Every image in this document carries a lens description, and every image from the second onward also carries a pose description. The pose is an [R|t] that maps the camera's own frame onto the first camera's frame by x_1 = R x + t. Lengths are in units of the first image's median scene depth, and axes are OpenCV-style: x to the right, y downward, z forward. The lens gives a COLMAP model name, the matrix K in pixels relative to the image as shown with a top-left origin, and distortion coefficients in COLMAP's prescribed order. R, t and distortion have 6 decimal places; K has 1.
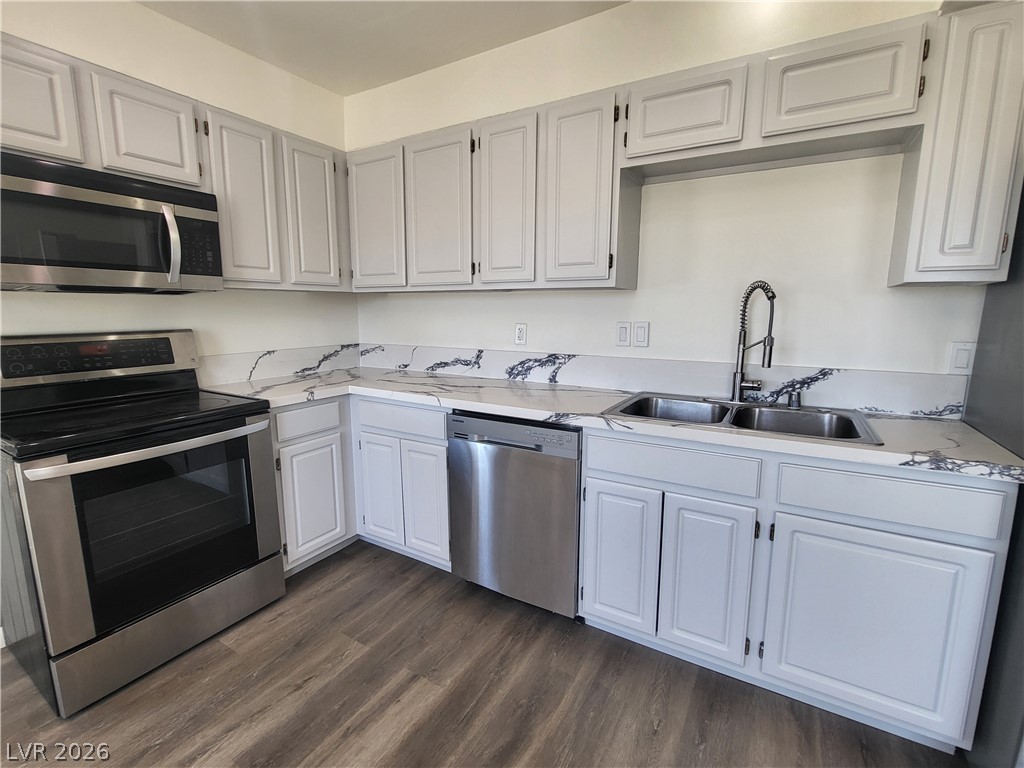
lens RADIAL K [[401.3, 0, 527.4], [0, 401.3, 380.3], [0, 0, 1]] dist [-0.010498, -0.000196]
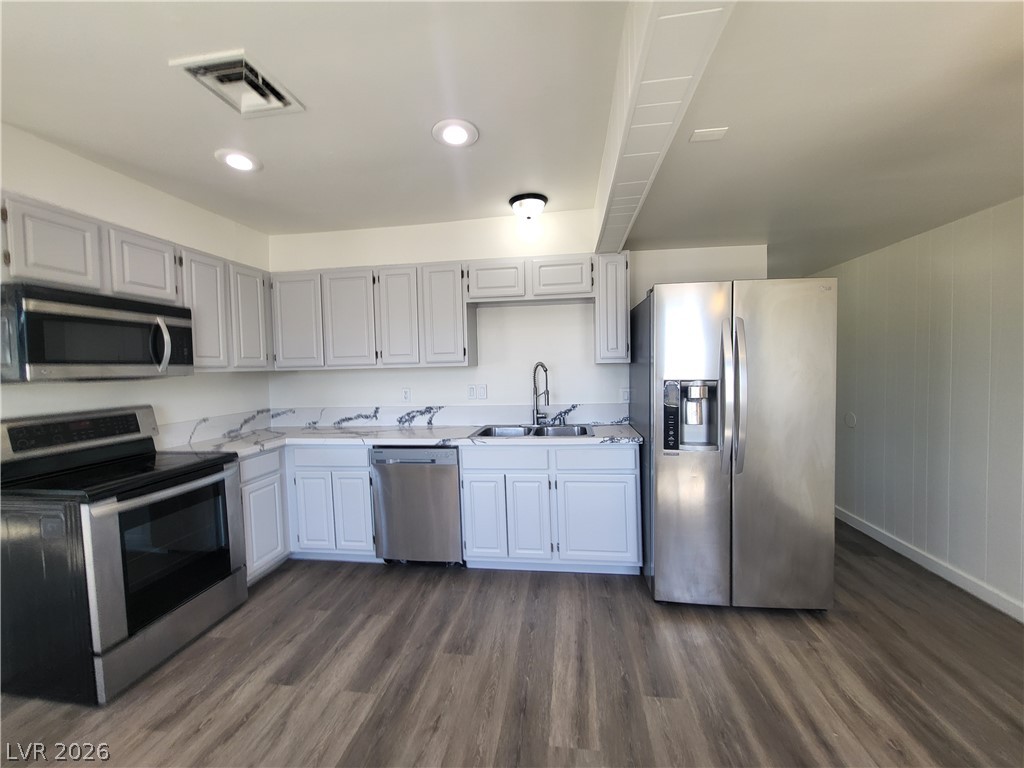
lens RADIAL K [[409.1, 0, 504.3], [0, 409.1, 385.0], [0, 0, 1]] dist [0.001130, -0.000002]
pose [[0.922332, -0.044217, 0.383861, -0.330033], [0.090112, 0.990653, -0.102406, 0.049357], [-0.375745, 0.129042, 0.917695, -0.707388]]
